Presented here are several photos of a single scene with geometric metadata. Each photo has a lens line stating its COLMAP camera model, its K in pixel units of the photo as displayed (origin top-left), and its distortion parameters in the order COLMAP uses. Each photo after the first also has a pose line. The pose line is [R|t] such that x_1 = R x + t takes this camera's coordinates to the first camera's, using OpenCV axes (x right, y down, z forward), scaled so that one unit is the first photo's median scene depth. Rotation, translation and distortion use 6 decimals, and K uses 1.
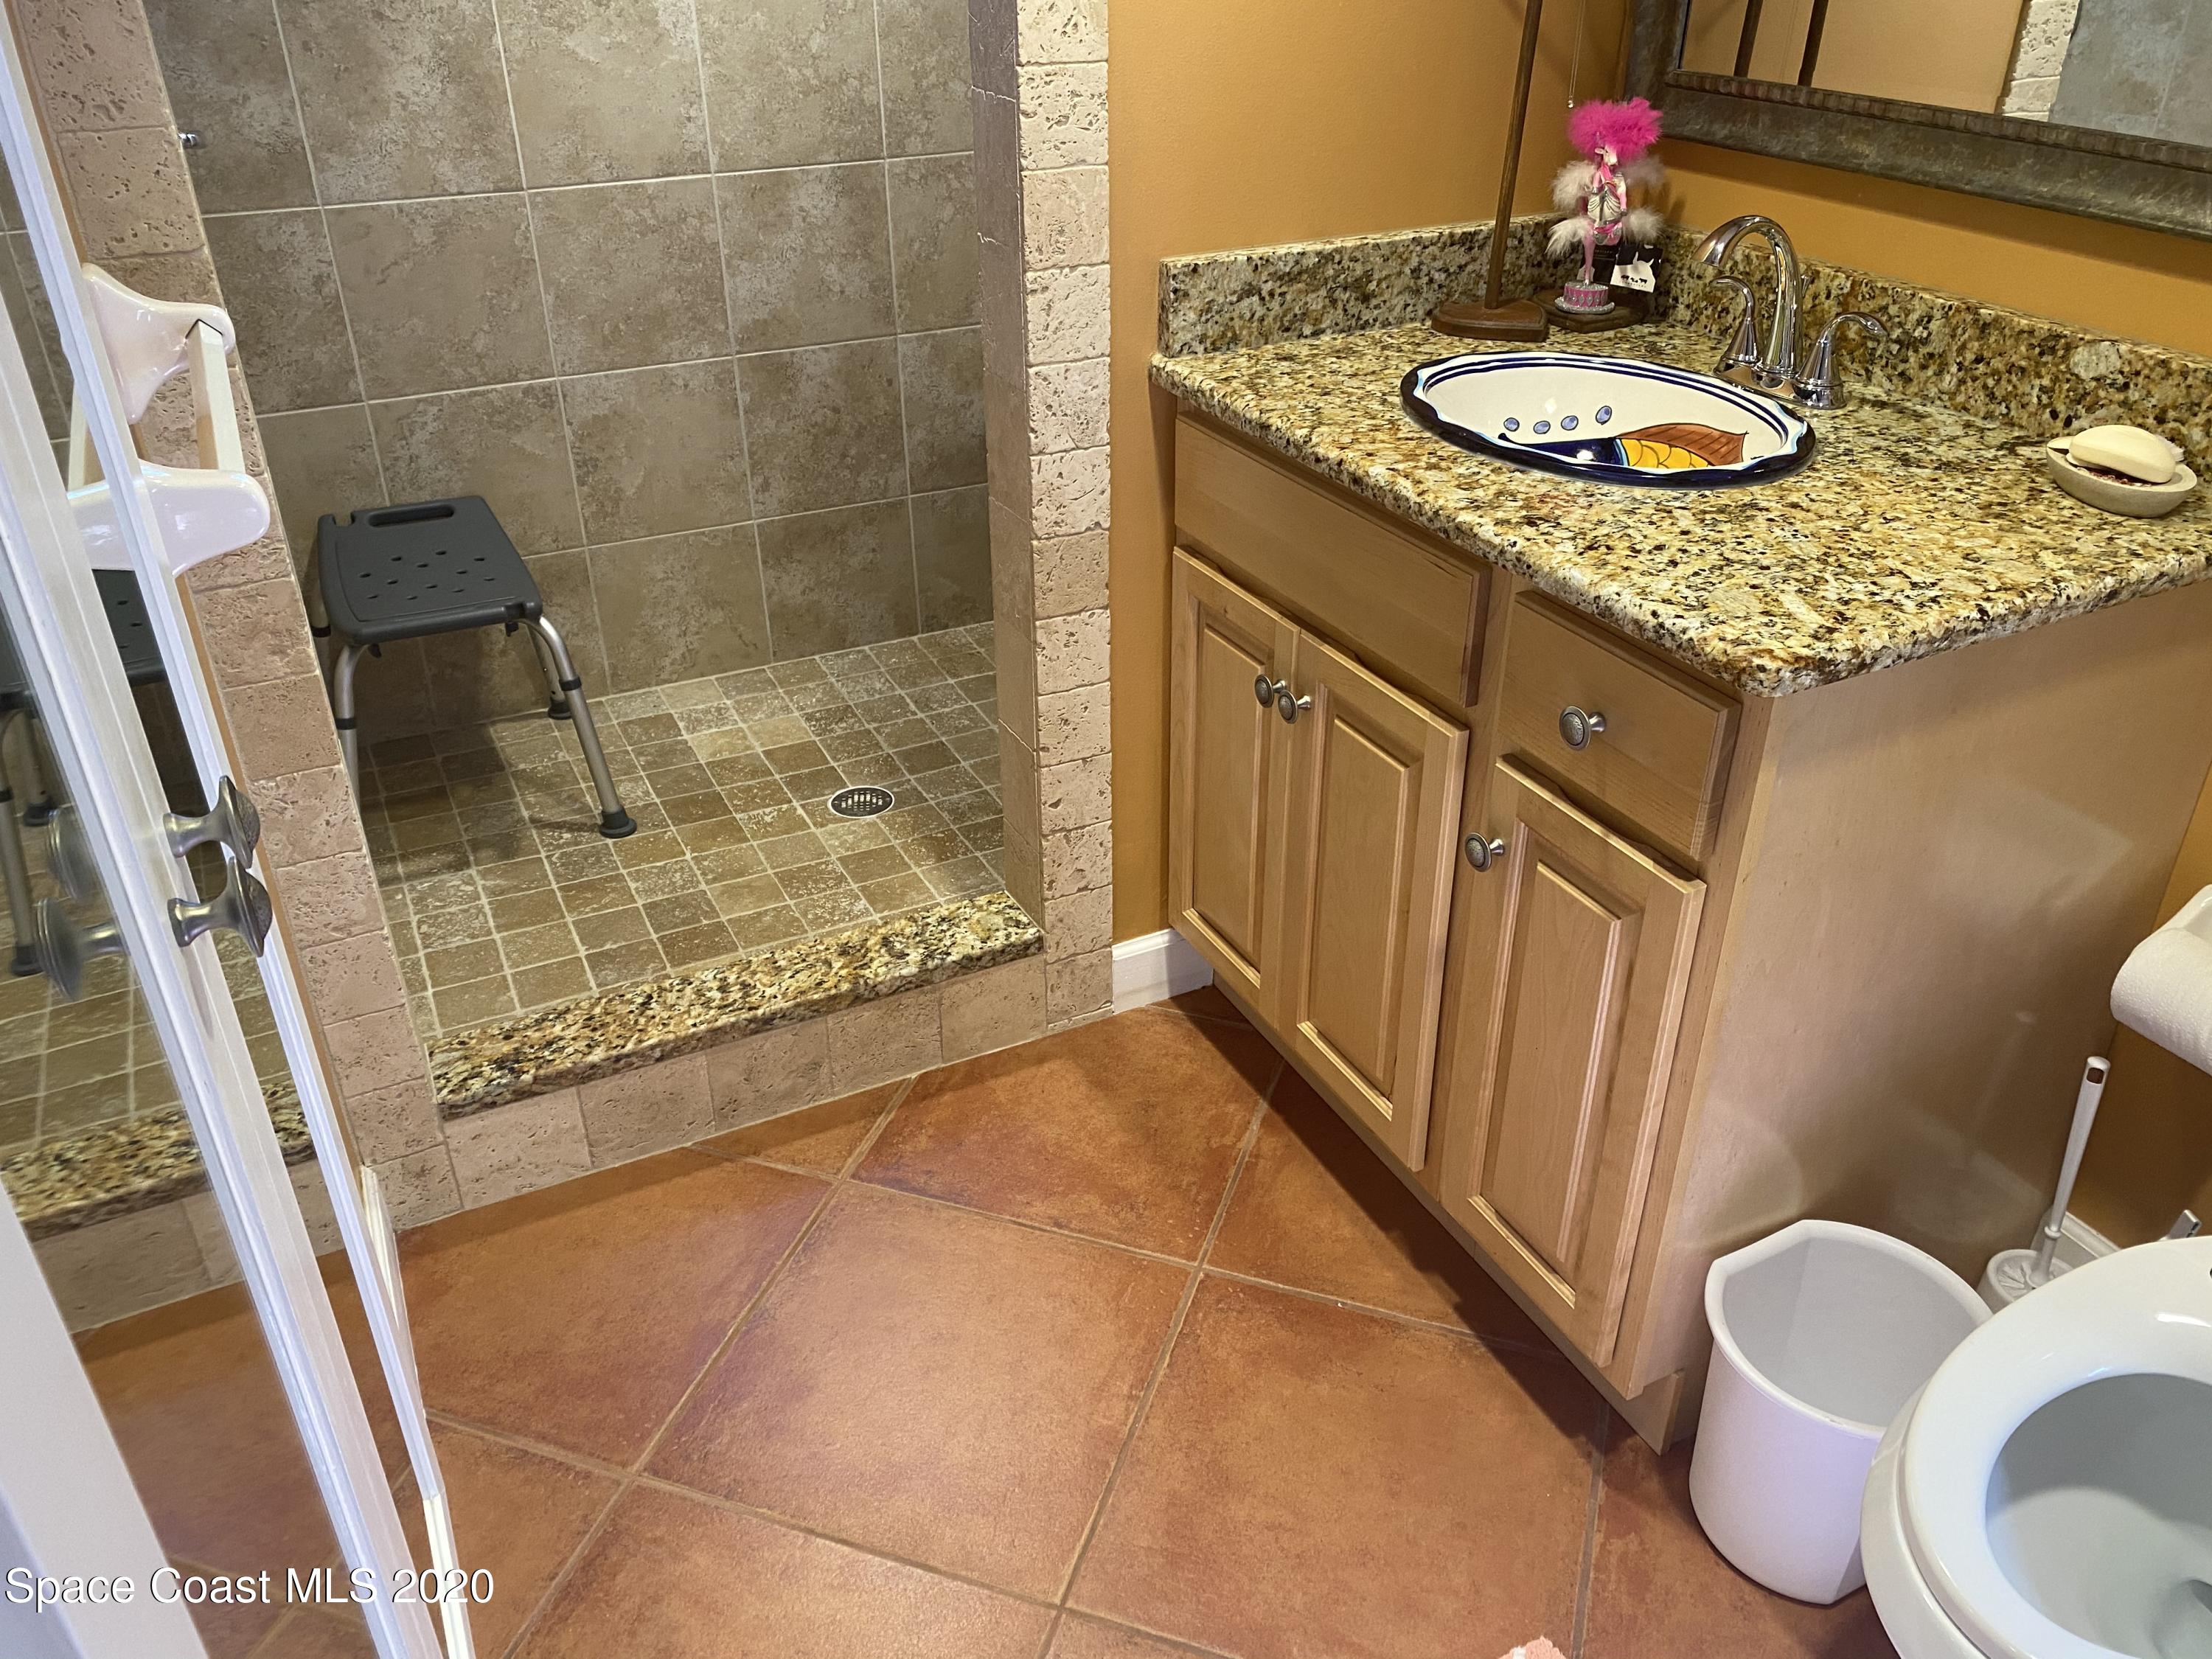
lens RADIAL K [[1692.2, 0, 1108.1], [0, 1692.2, 793.9], [0, 0, 1]] dist [0.020286, -0.009438]
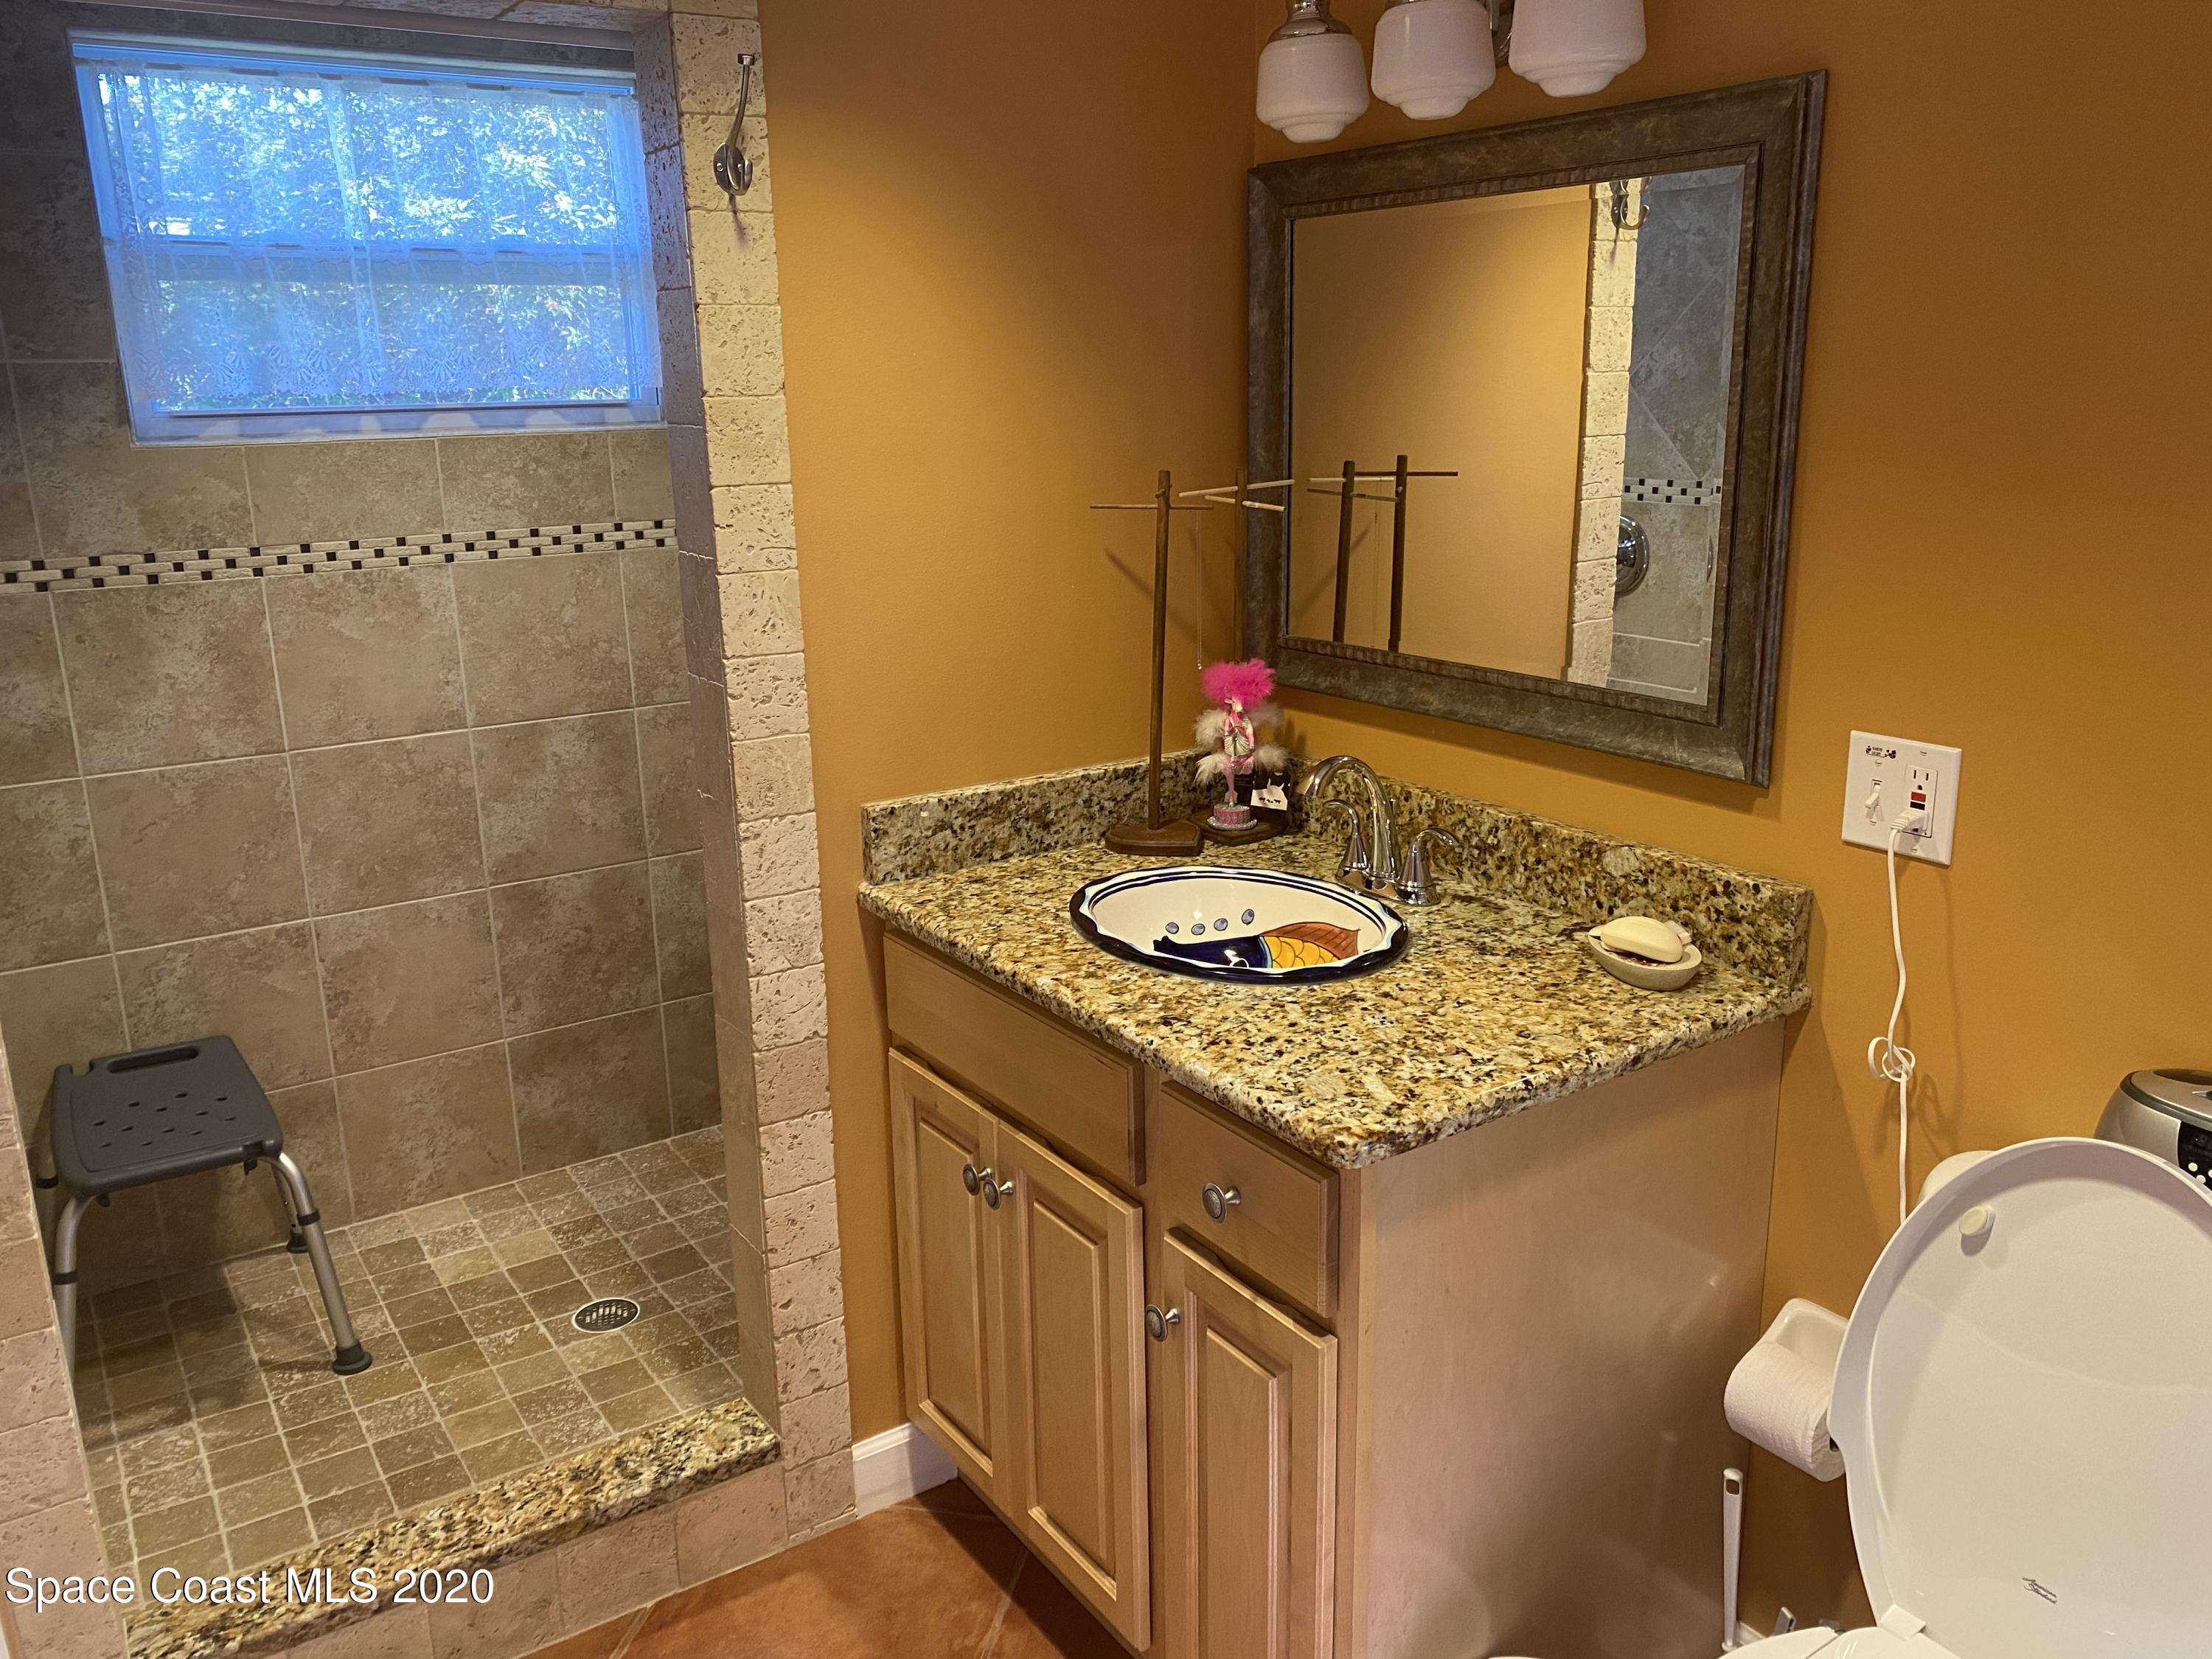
lens RADIAL K [[1706.0, 0, 1112.4], [0, 1706.0, 799.0], [0, 0, 1]] dist [0.083437, -0.102621]
pose [[0.992316, -0.044891, 0.115298, 0.063714], [0.073426, 0.963690, -0.256731, -0.006830], [-0.099587, 0.263224, 0.959581, -0.127587]]
